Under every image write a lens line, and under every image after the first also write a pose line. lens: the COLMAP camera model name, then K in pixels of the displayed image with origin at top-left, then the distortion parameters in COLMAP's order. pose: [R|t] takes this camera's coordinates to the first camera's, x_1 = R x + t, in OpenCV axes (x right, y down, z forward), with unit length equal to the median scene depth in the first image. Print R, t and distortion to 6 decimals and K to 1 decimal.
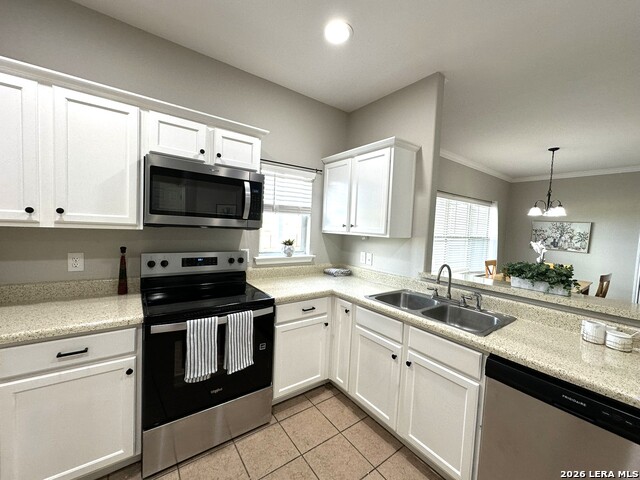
lens RADIAL K [[254.2, 0, 321.1], [0, 254.2, 239.1], [0, 0, 1]] dist [0.000043, -0.000021]
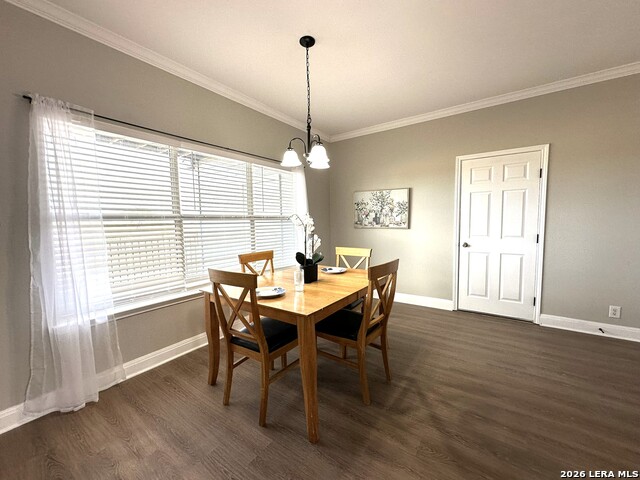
lens RADIAL K [[254.2, 0, 319.7], [0, 254.2, 240.0], [0, 0, 1]] dist [0.000043, -0.000021]
pose [[0.949186, -0.085126, 0.302984, 0.549624], [0.075781, 0.996219, 0.042490, 0.035484], [-0.305455, -0.017371, 0.952048, 0.346958]]
